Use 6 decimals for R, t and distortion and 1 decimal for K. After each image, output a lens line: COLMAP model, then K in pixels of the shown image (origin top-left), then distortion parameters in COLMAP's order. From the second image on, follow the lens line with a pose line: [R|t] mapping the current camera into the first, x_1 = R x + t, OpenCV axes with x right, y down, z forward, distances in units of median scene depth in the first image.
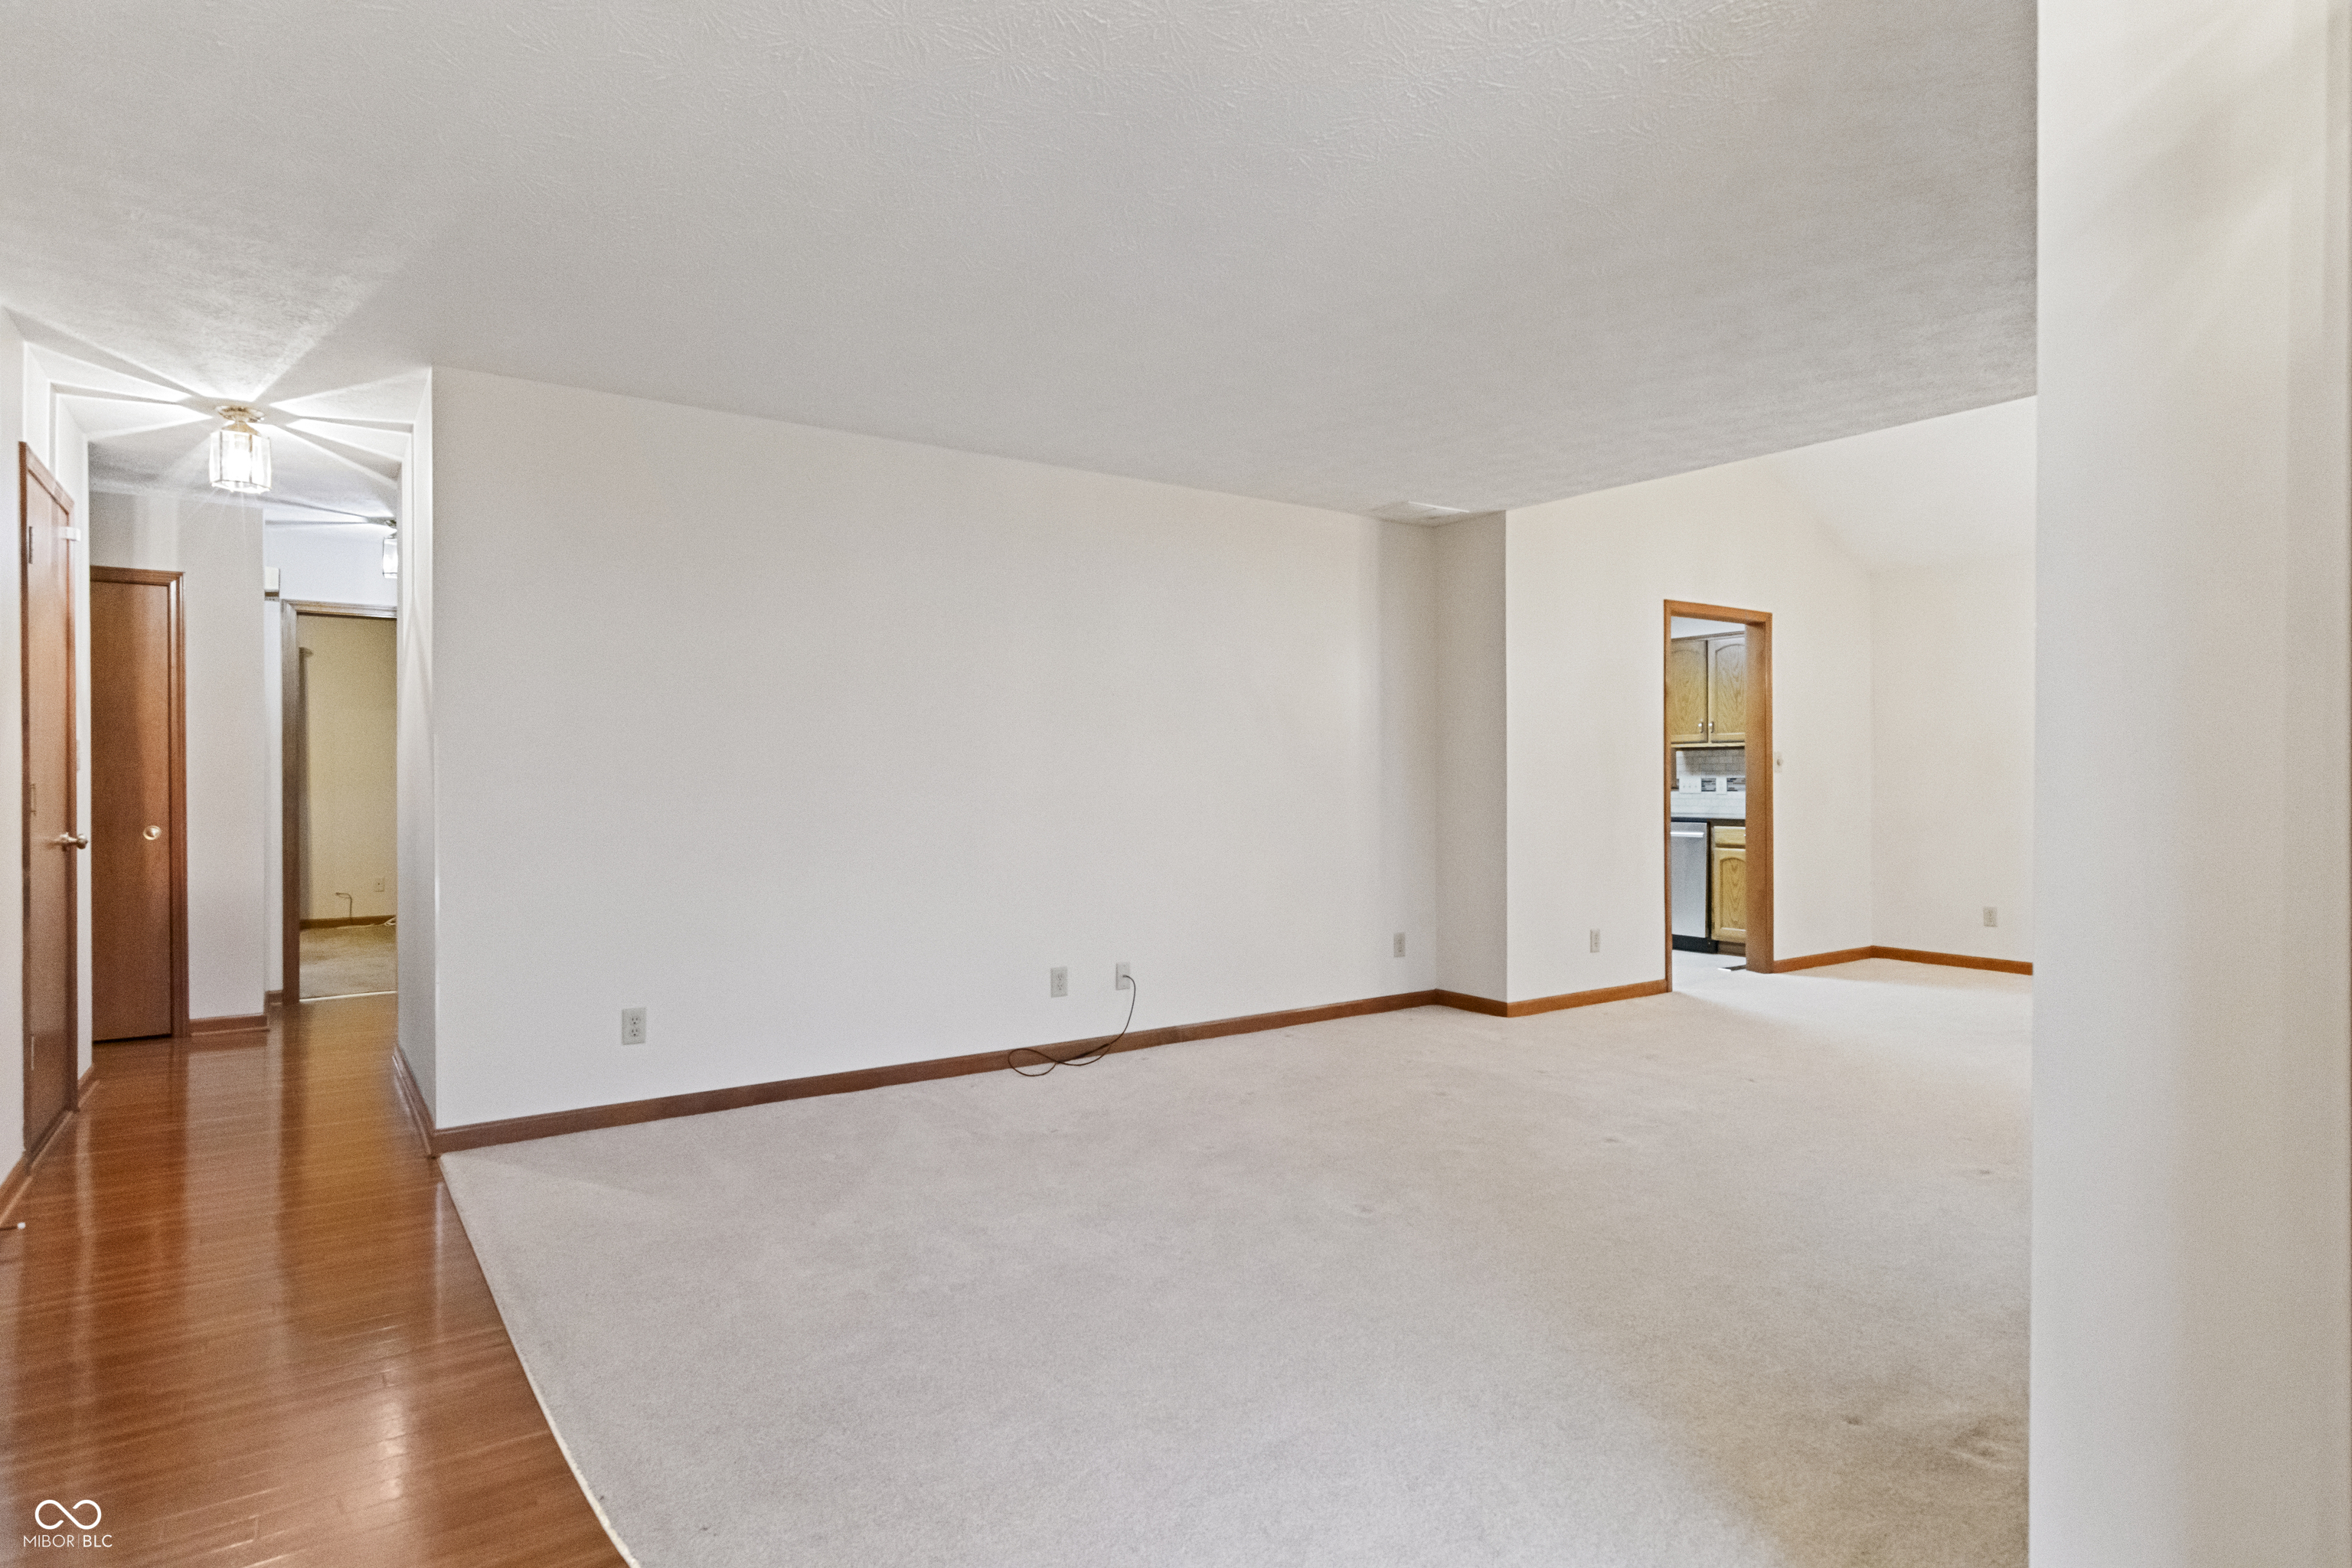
lens RADIAL K [[1261.0, 0, 1187.9], [0, 1261.0, 775.7], [0, 0, 1]] dist [0.004690, -0.000994]
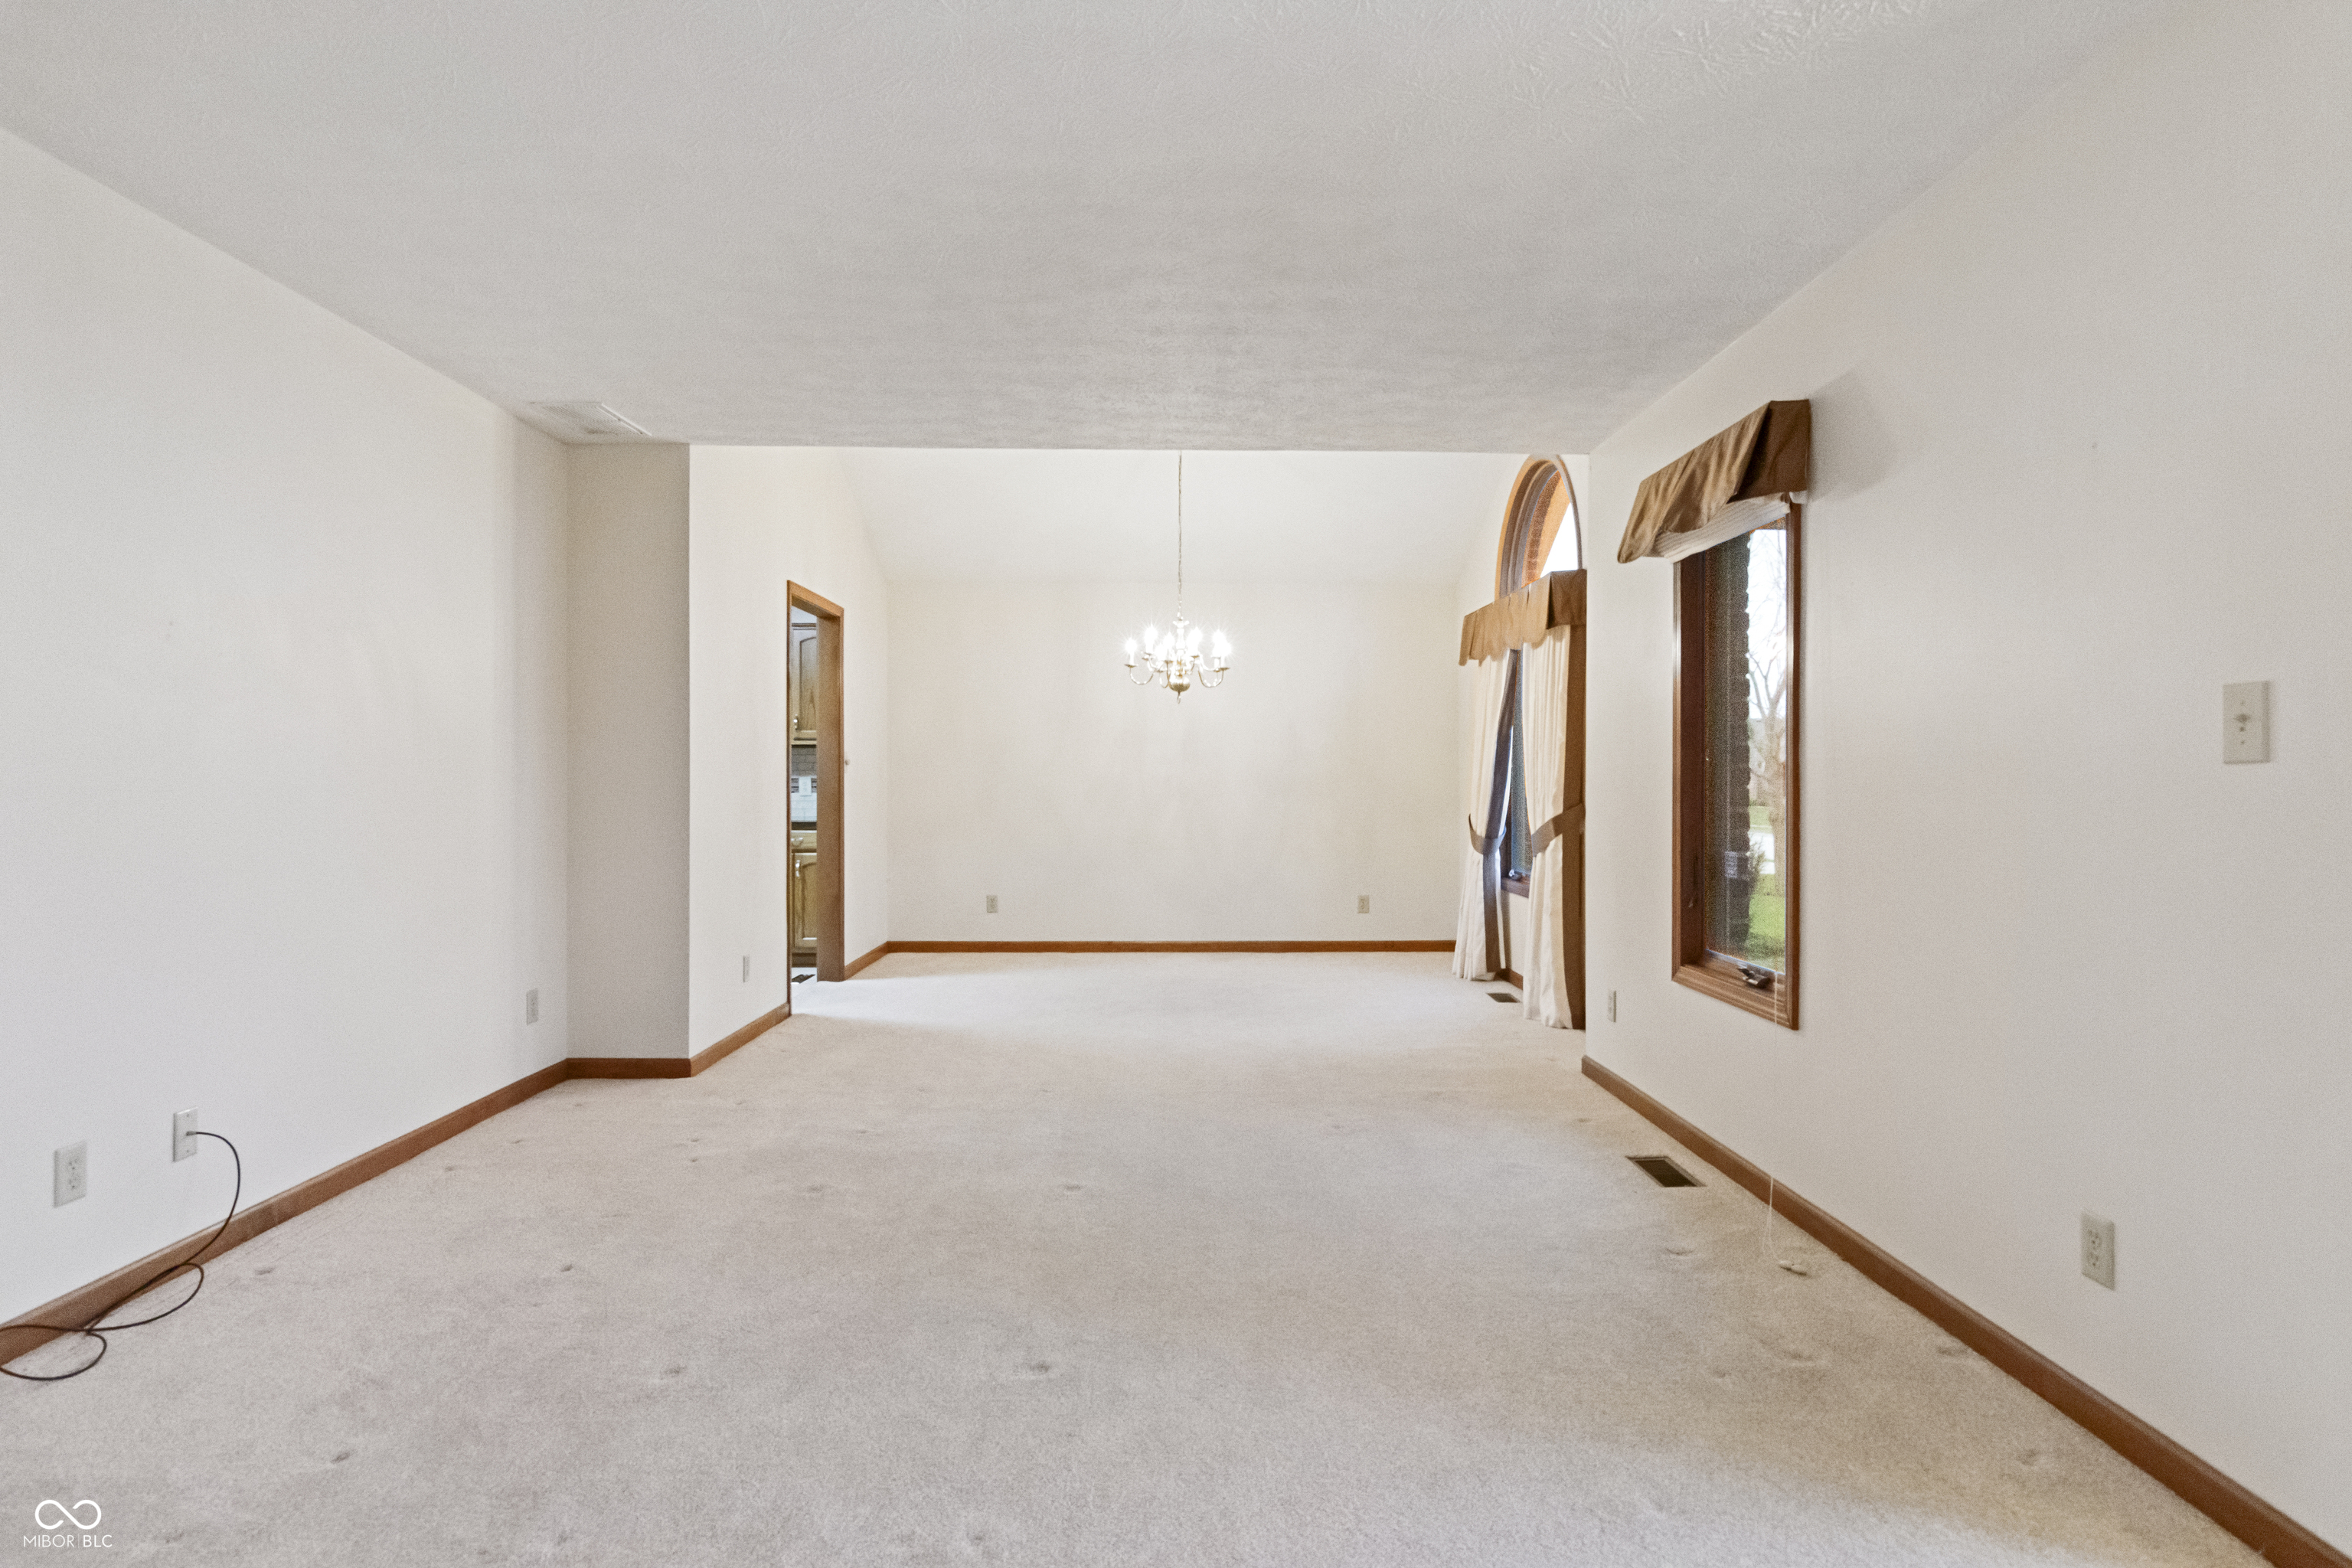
lens RADIAL K [[1261.0, 0, 1187.9], [0, 1261.0, 775.7], [0, 0, 1]] dist [0.004690, -0.000994]
pose [[0.559212, 0.005678, 0.829005, -0.197080], [-0.005070, 0.999981, -0.003429, 0.001606], [-0.829009, -0.002286, 0.559230, 0.245165]]
